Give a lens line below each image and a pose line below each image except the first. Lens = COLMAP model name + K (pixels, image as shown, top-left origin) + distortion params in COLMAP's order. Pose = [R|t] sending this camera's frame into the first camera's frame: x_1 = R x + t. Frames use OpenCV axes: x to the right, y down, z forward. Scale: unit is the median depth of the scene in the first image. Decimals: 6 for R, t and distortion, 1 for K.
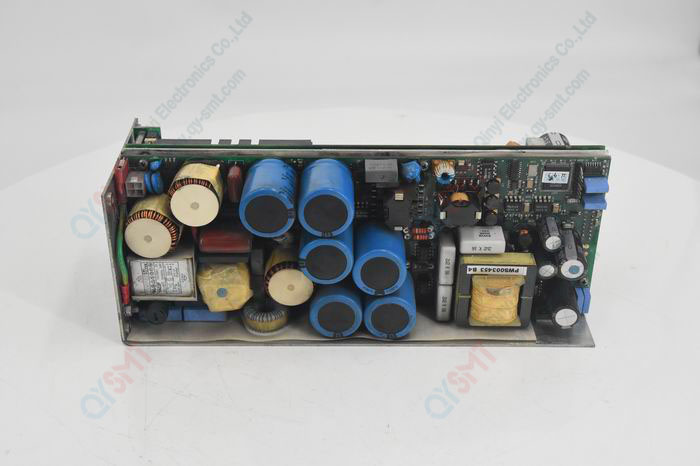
lens RADIAL K [[991.7, 0, 345.0], [0, 991.7, 233.6], [0, 0, 1]] dist [0.211041, 0.000000]
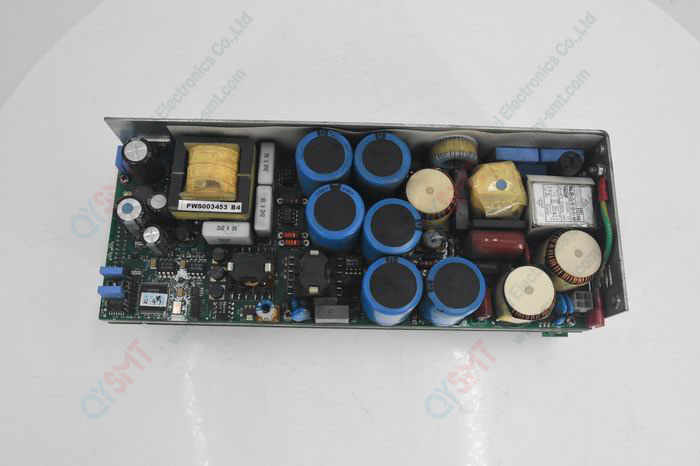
lens RADIAL K [[612.8, 0, 353.2], [0, 612.8, 234.2], [0, 0, 1]] dist [-0.013722, 0.001534]
pose [[-0.999551, -0.019319, -0.022913, 0.030270], [0.024682, -0.964297, -0.263670, 0.165850], [-0.017001, -0.264117, 0.964341, 0.433257]]
